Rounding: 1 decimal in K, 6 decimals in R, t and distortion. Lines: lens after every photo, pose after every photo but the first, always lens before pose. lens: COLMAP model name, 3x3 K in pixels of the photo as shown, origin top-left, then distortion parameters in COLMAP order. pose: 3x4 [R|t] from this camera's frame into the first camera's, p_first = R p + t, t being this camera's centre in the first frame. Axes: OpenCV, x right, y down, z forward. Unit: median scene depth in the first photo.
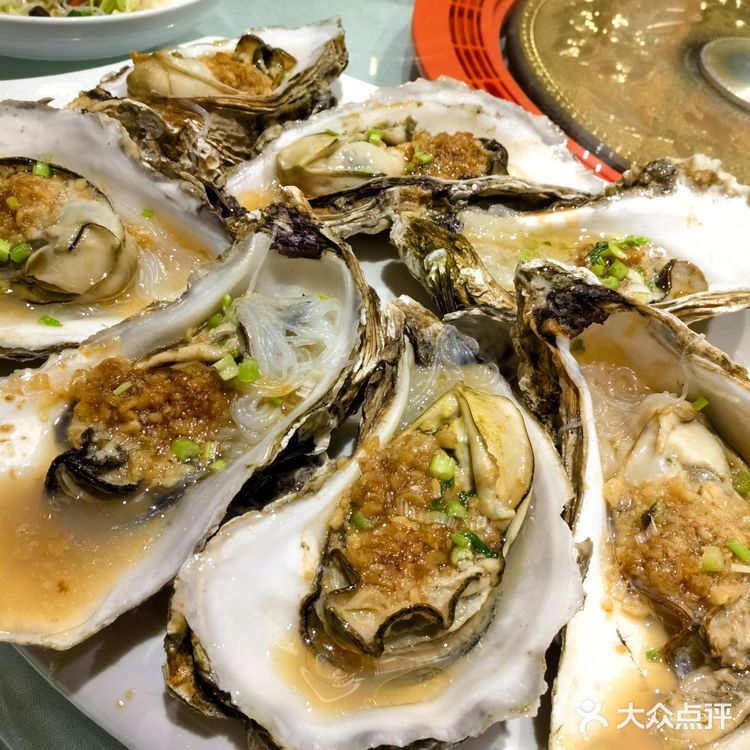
lens RADIAL K [[1126.9, 0, 375.0], [0, 1126.9, 375.0], [0, 0, 1]] dist [-0.001744, -0.230888]
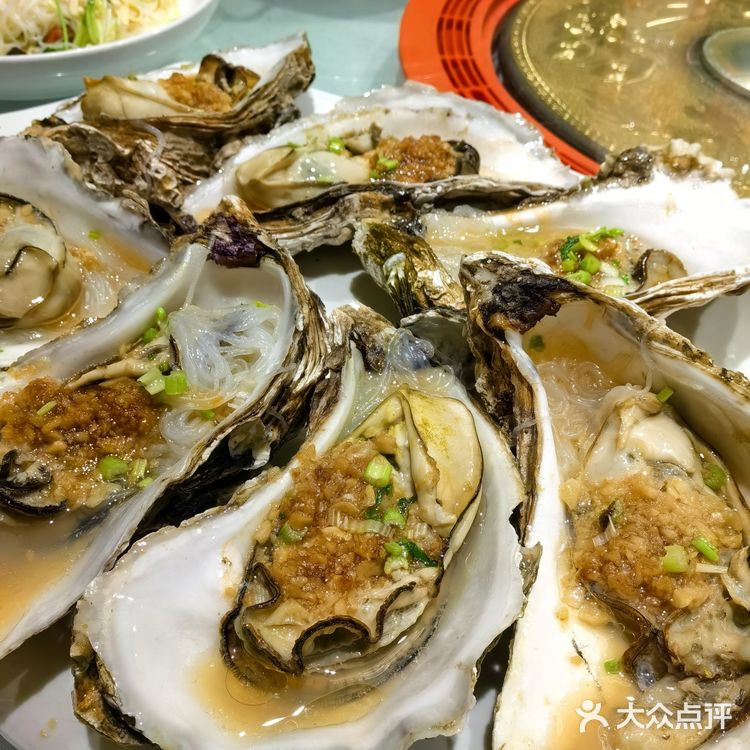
lens RADIAL K [[1126.9, 0, 375.0], [0, 1126.9, 375.0], [0, 0, 1]] dist [-0.001744, -0.230888]
pose [[0.995262, -0.055480, -0.079852, 0.124842], [0.052156, 0.997707, -0.043131, 0.036785], [0.082062, 0.038761, 0.995873, 0.053437]]
